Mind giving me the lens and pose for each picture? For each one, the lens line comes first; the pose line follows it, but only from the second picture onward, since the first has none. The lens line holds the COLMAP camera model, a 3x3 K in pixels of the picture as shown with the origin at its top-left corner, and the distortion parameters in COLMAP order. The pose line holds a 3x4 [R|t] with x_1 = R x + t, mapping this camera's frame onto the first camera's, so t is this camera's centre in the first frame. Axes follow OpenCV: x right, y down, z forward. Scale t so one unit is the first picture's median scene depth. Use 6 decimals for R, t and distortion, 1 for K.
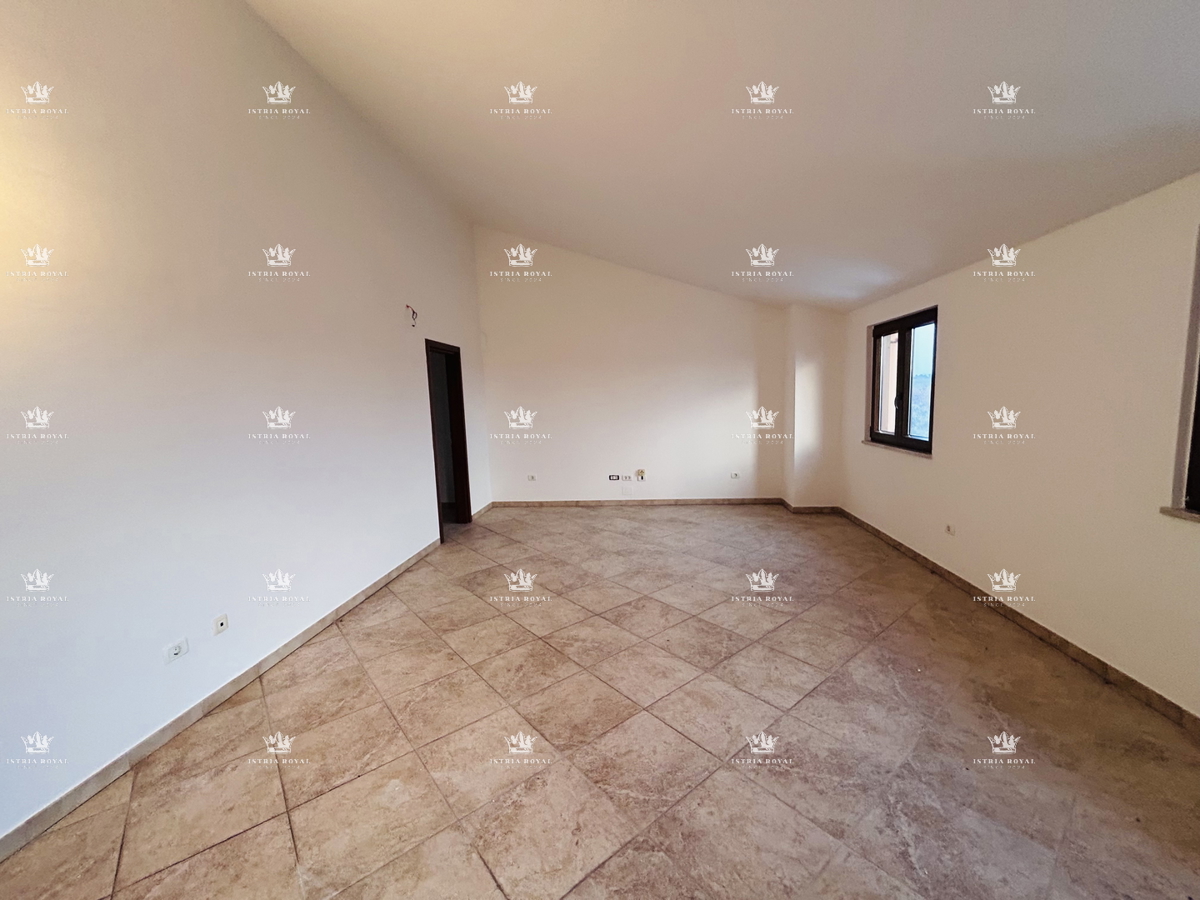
lens RADIAL K [[481.0, 0, 599.1], [0, 481.0, 450.5], [0, 0, 1]] dist [-0.003308, -0.000074]
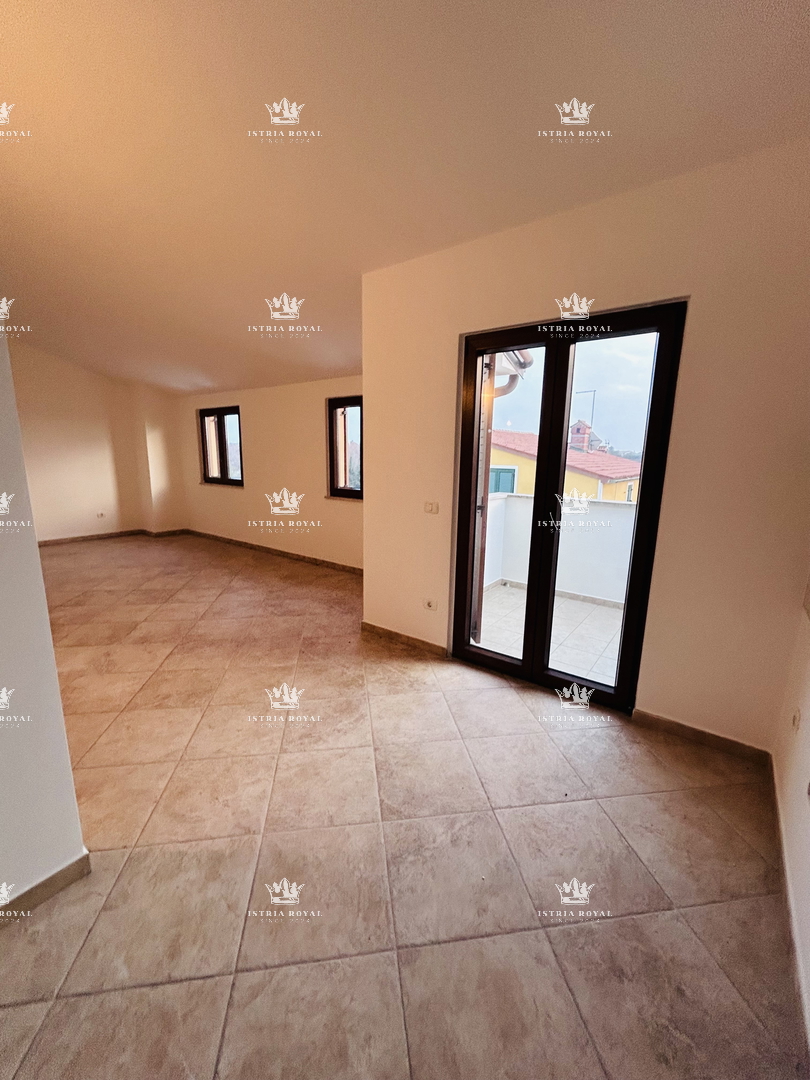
lens RADIAL K [[432.9, 0, 401.9], [0, 432.9, 539.5], [0, 0, 1]] dist [-0.003308, -0.000074]
pose [[0.517061, -0.123753, 0.846955, -0.412234], [0.060704, 0.992303, 0.107931, 0.064205], [-0.853793, -0.004393, 0.520593, -0.378400]]
